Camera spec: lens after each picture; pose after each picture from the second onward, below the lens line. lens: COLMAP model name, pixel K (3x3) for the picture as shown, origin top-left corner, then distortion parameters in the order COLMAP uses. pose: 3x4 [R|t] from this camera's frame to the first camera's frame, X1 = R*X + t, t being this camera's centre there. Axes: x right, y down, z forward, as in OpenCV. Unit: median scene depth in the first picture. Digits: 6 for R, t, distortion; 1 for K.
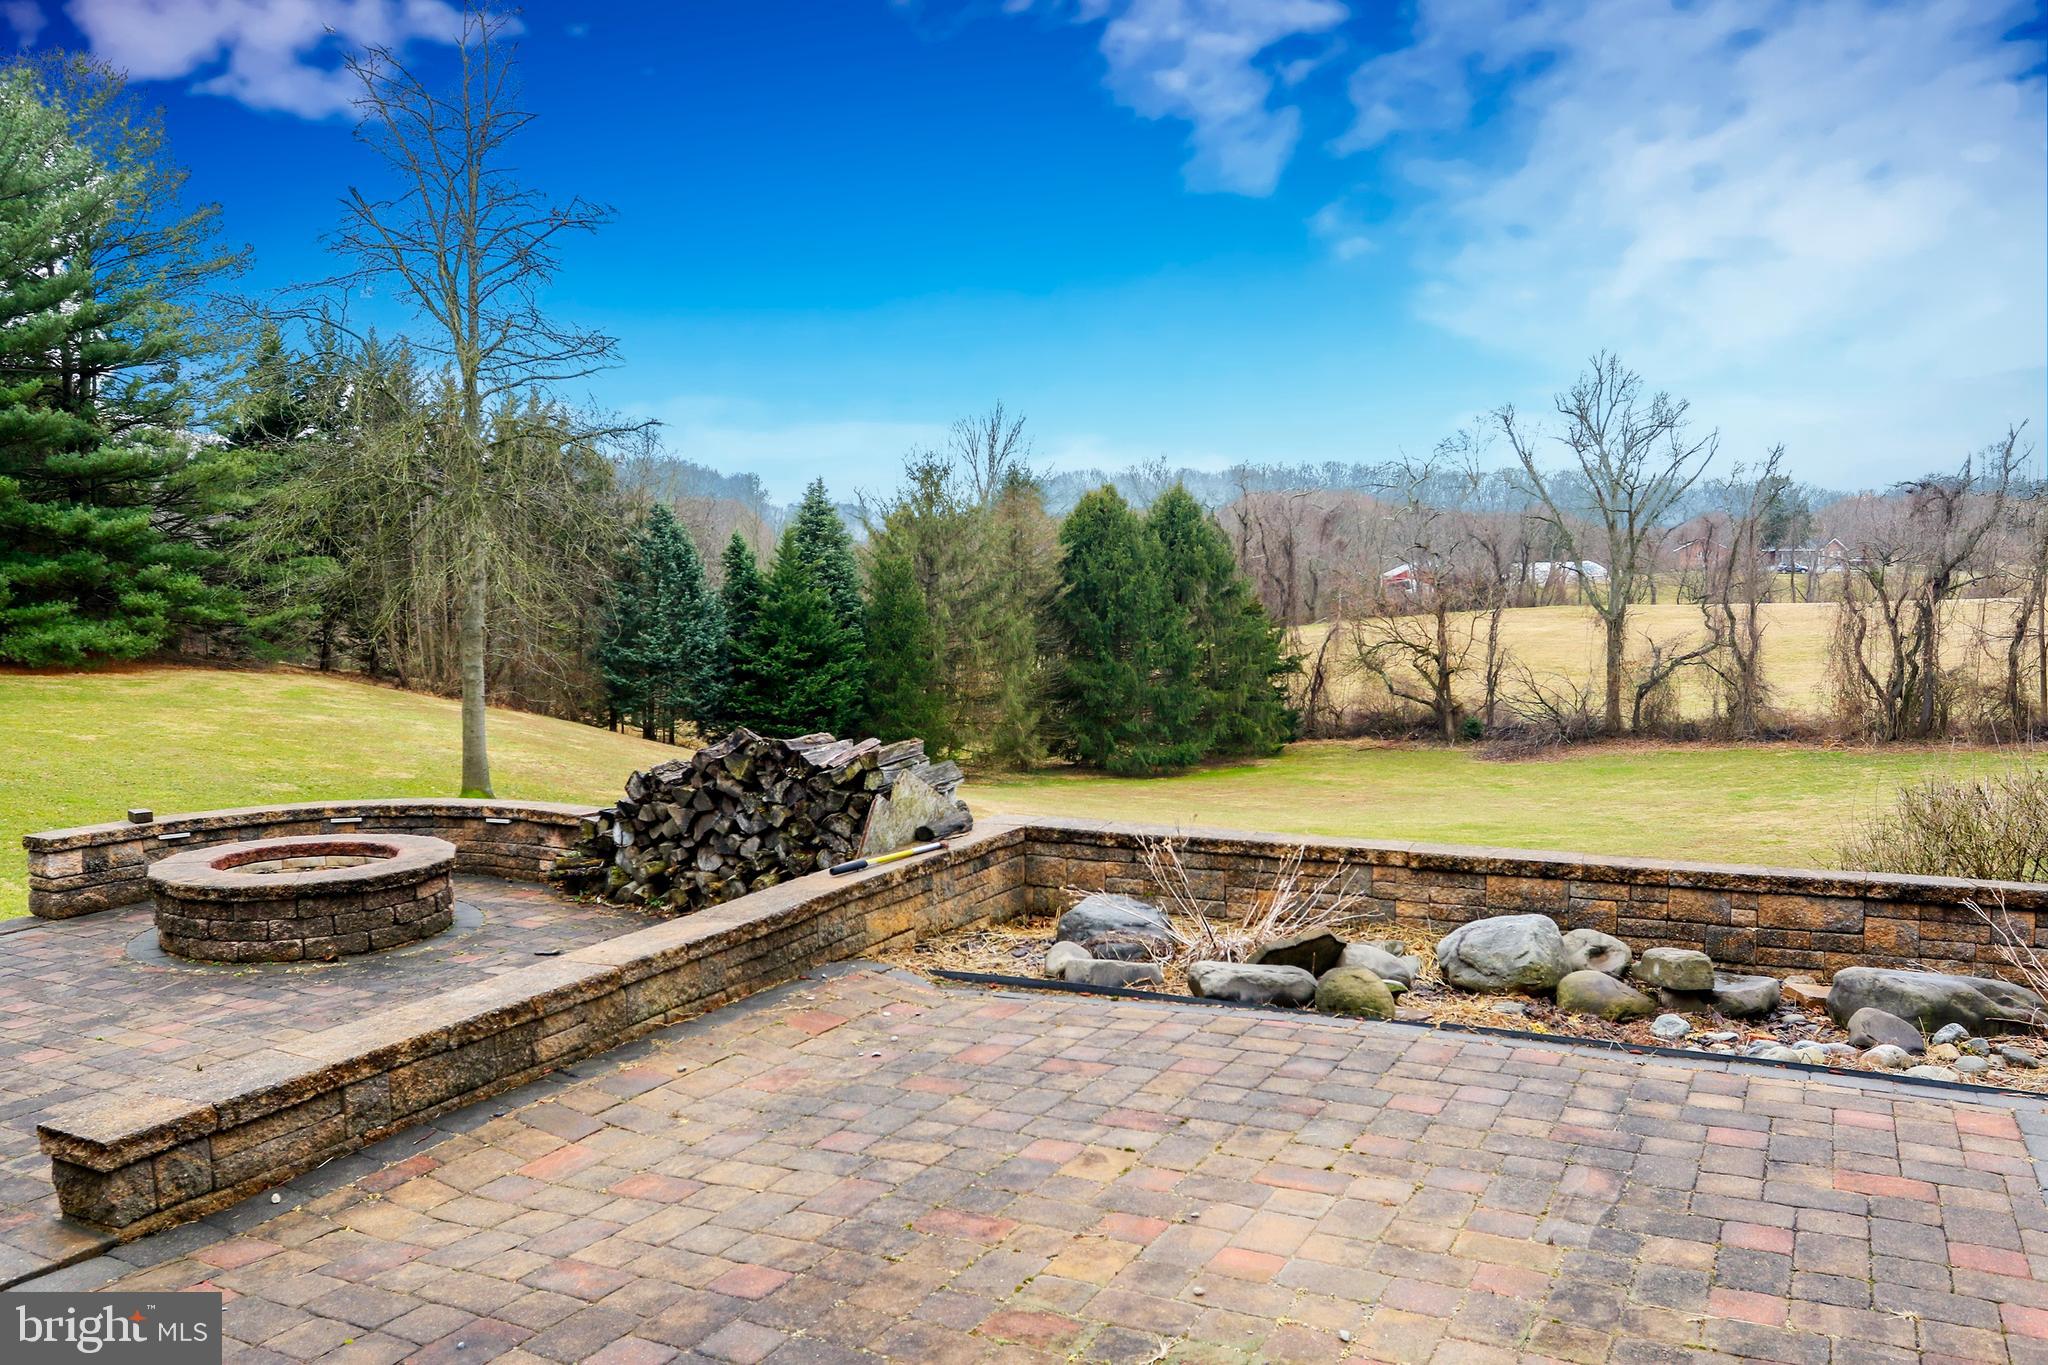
lens RADIAL K [[1597.8, 0, 1026.3], [0, 1597.8, 686.5], [0, 0, 1]] dist [-0.090361, 0.057804]
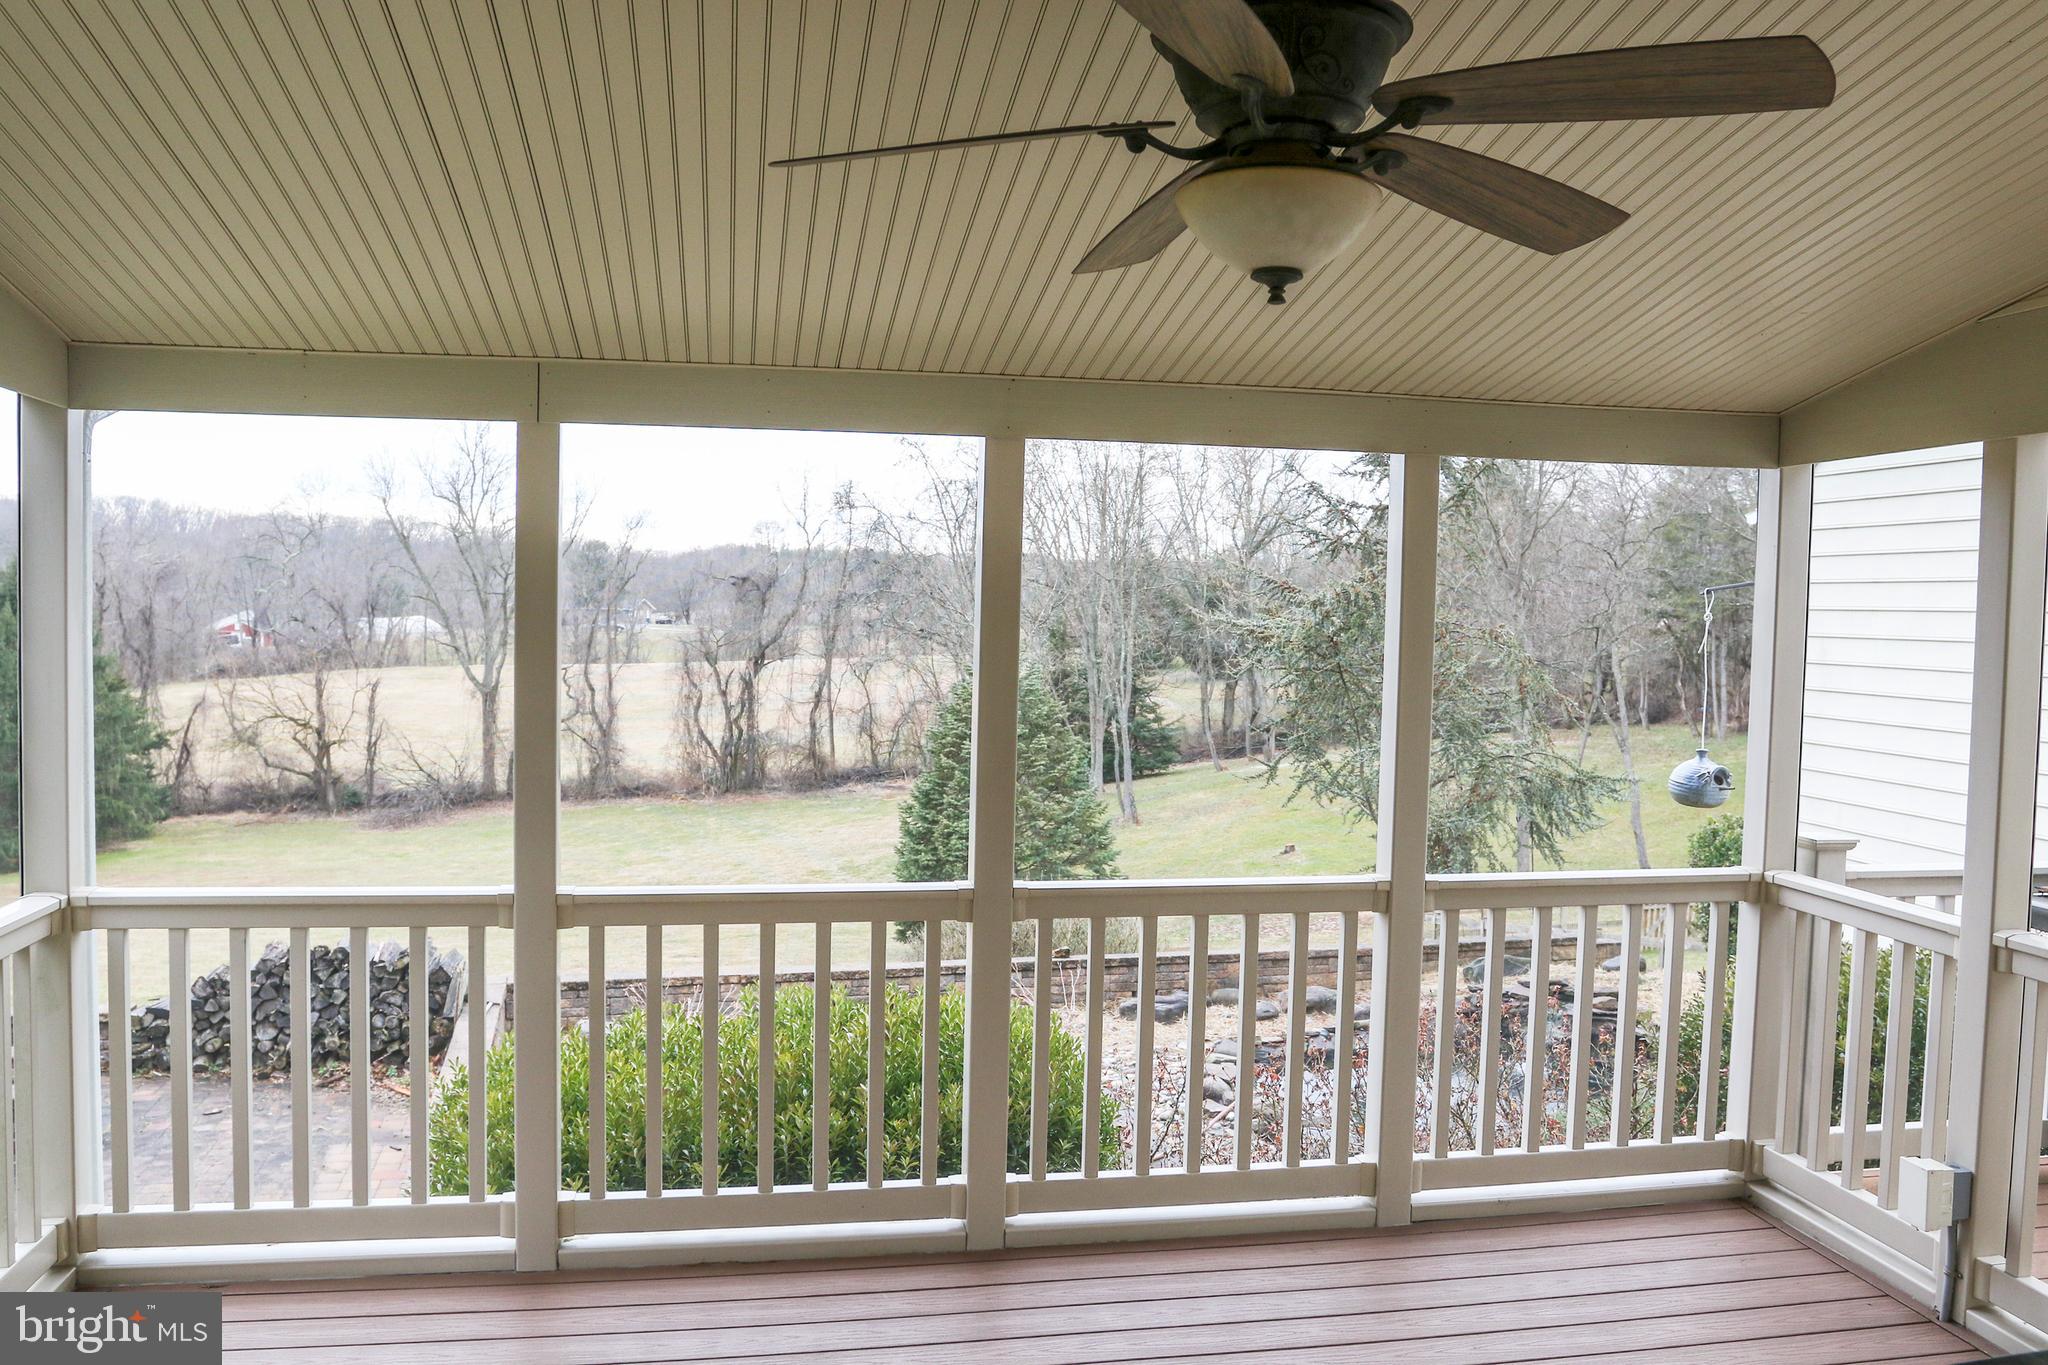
lens RADIAL K [[1597.8, 0, 1014.4], [0, 1597.8, 694.9], [0, 0, 1]] dist [-0.090361, 0.057804]
pose [[0.756283, -0.012922, 0.654117, -0.069133], [0.027483, 0.999550, -0.012029, -0.018316], [-0.653667, 0.027074, 0.756297, -0.060132]]
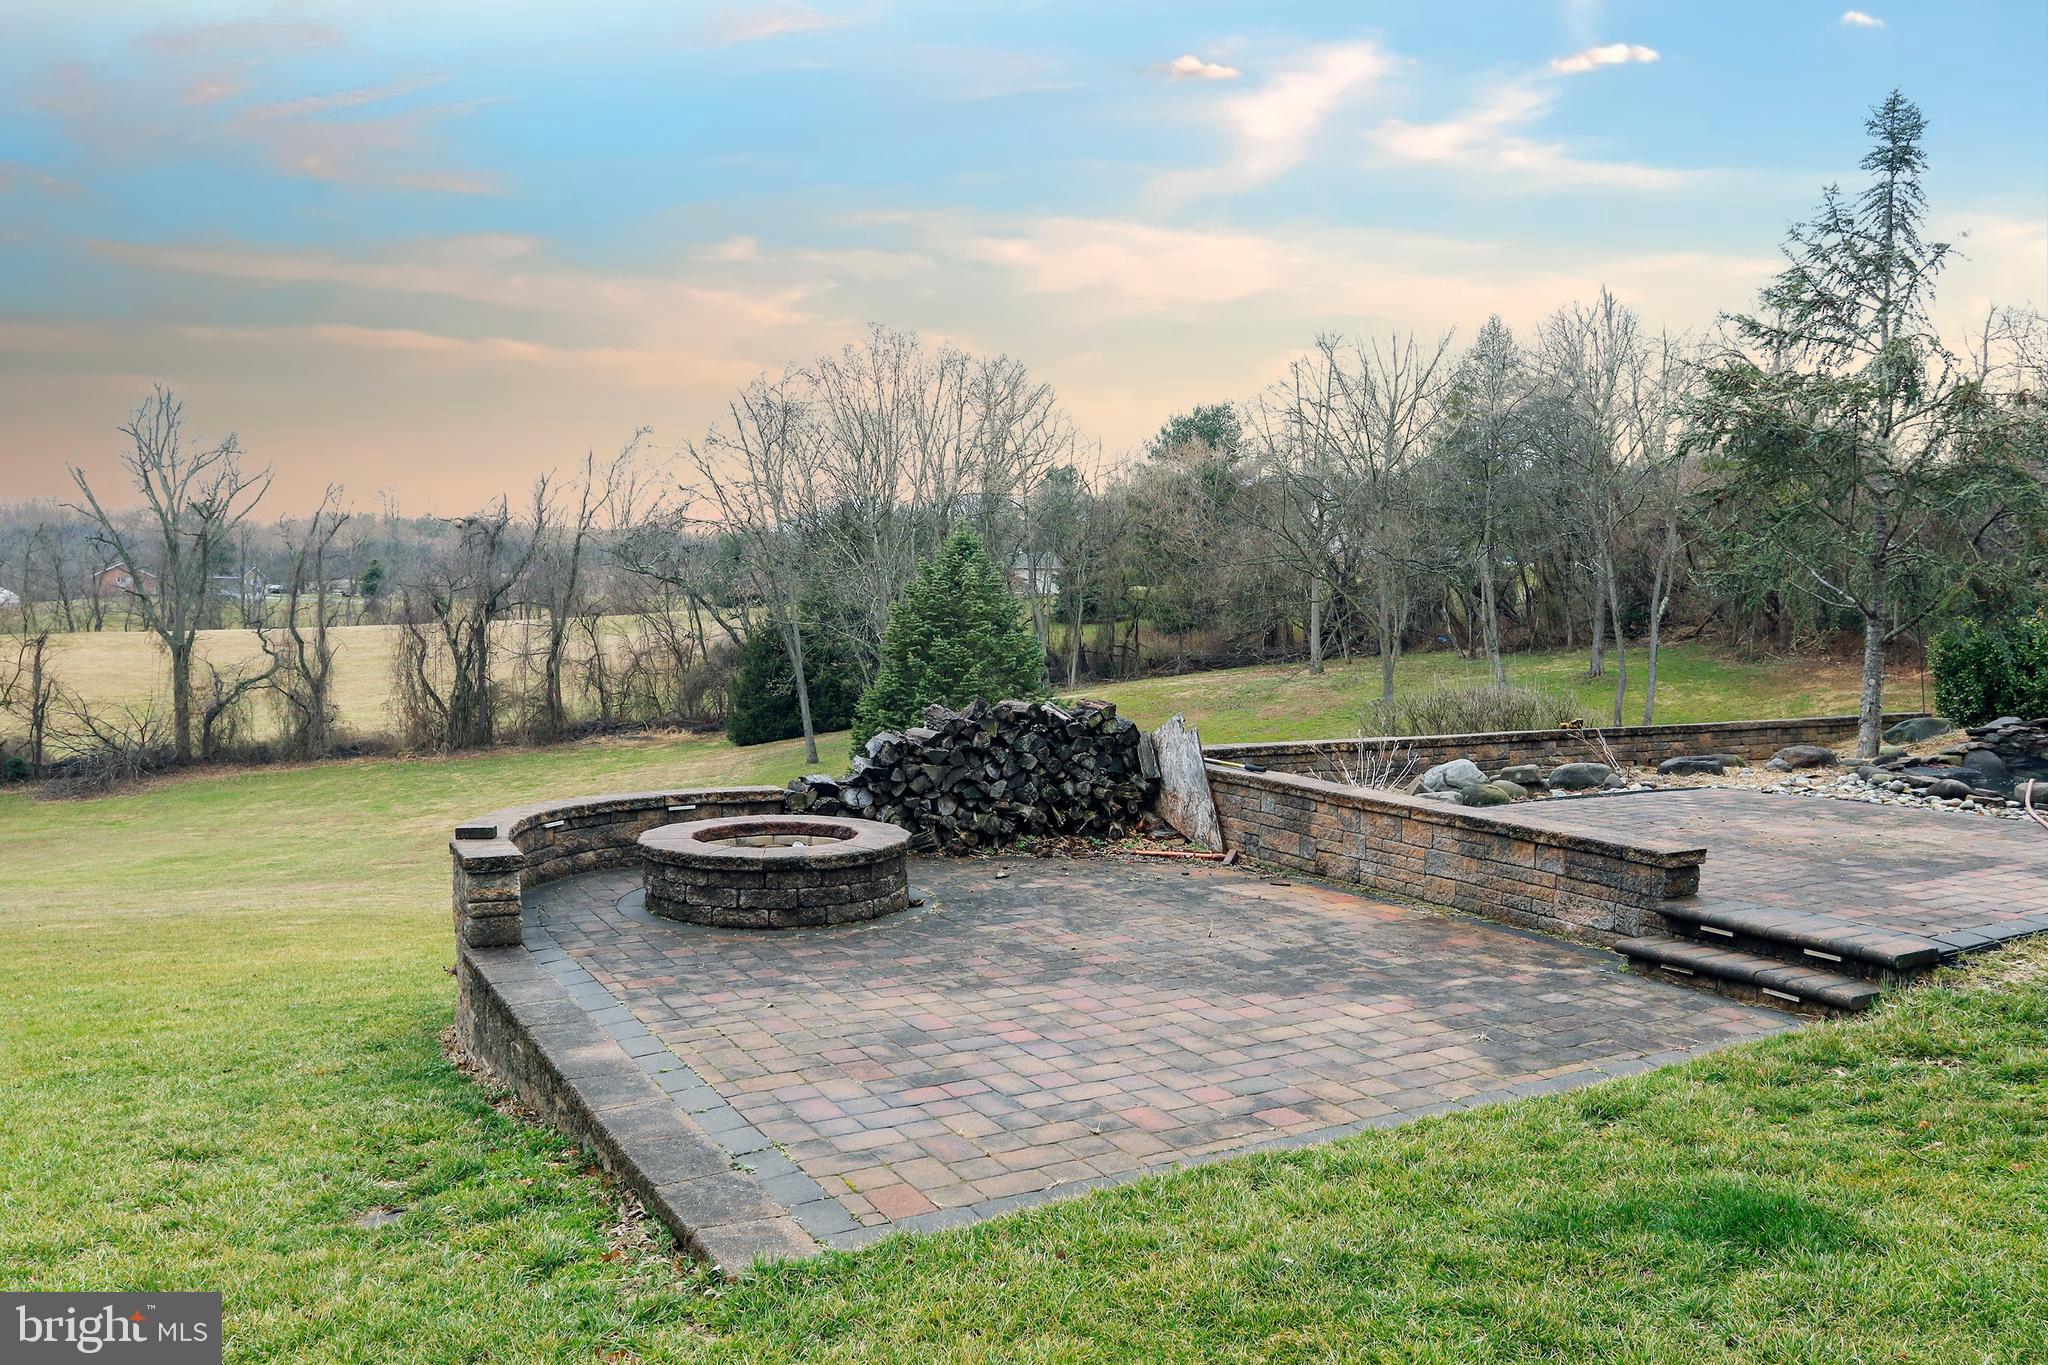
lens RADIAL K [[1597.8, 0, 1021.5], [0, 1597.8, 678.5], [0, 0, 1]] dist [-0.090361, 0.057804]
pose [[0.569517, -0.030641, 0.821408, -0.134662], [0.049263, 0.998781, 0.003101, 0.000847], [-0.820502, 0.038699, 0.570332, 0.026145]]
